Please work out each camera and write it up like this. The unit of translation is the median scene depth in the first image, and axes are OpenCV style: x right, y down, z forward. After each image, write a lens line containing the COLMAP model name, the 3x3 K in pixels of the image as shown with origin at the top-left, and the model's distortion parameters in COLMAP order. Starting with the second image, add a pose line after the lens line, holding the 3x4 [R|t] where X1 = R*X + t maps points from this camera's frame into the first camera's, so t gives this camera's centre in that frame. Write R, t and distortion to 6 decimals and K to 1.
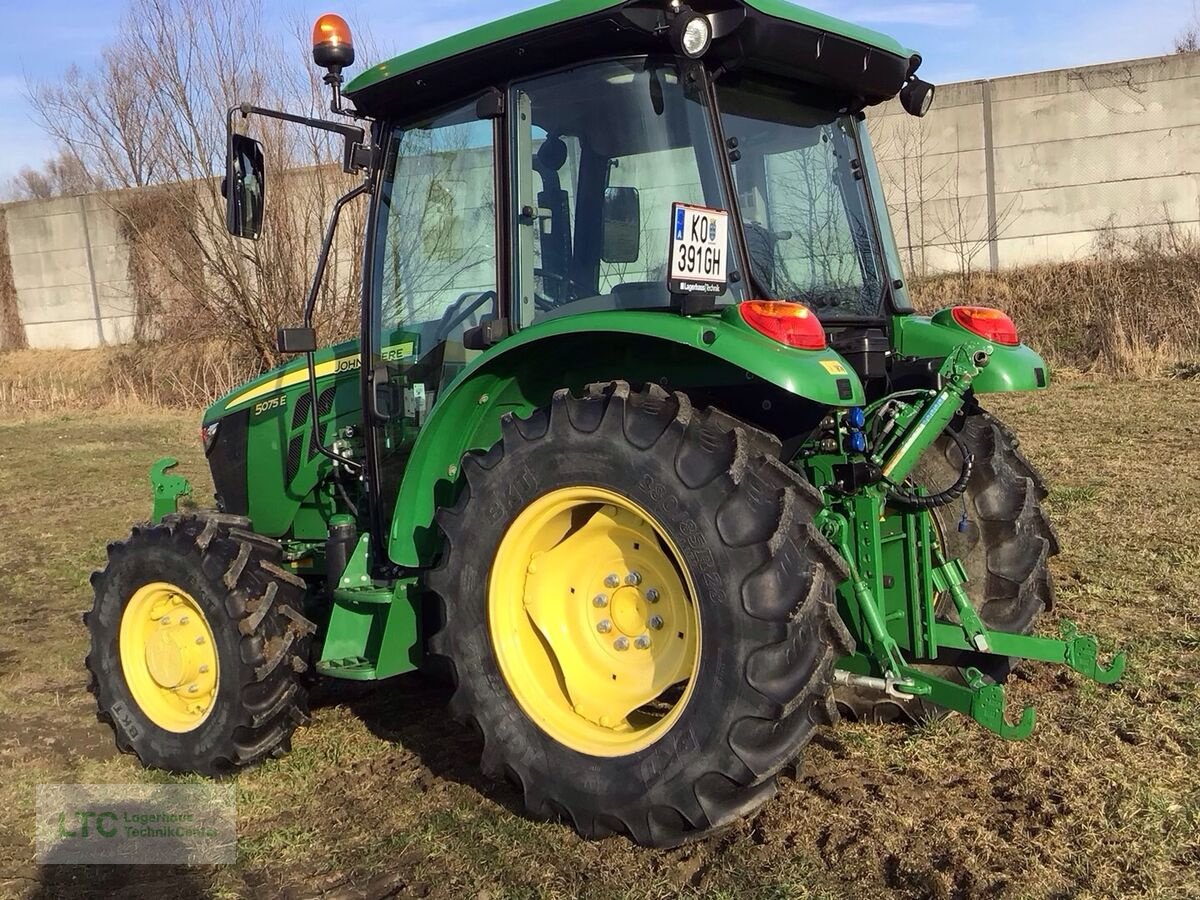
lens RADIAL K [[1439.8, 0, 602.9], [0, 1439.8, 443.9], [0, 0, 1]] dist [0.079823, 0.000000]
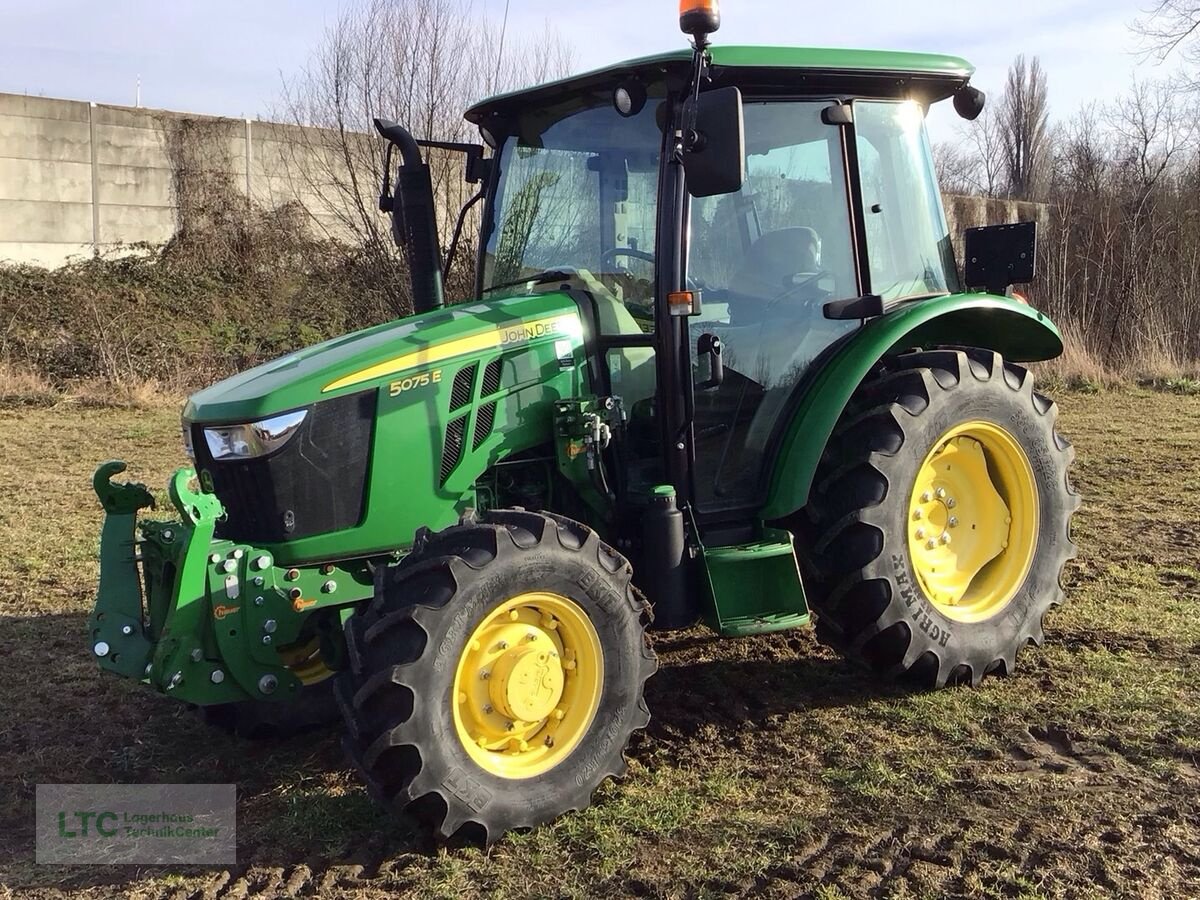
lens RADIAL K [[1439.8, 0, 593.2], [0, 1439.8, 445.8], [0, 0, 1]] dist [0.079823, 0.000000]
pose [[0.270941, -0.037939, 0.961848, -1.036532], [0.072950, 0.997159, 0.018782, 0.000343], [-0.959828, 0.065078, 0.272939, 0.717138]]
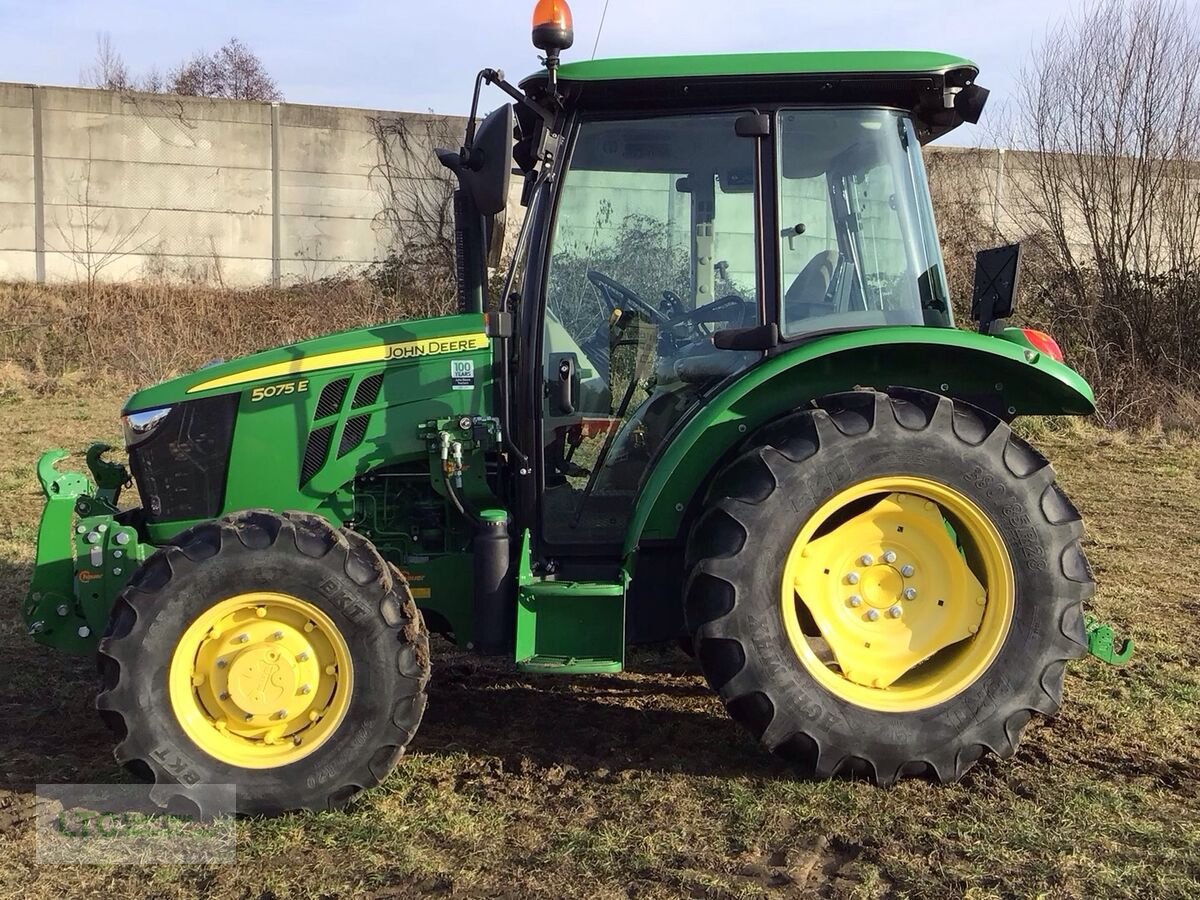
lens RADIAL K [[1439.8, 0, 596.1], [0, 1439.8, 443.4], [0, 0, 1]] dist [0.079823, 0.000000]
pose [[0.740564, 0.024028, 0.671556, -0.711725], [-0.012822, 0.999684, -0.021629, 0.022825], [-0.671864, 0.007407, 0.740638, 0.228382]]
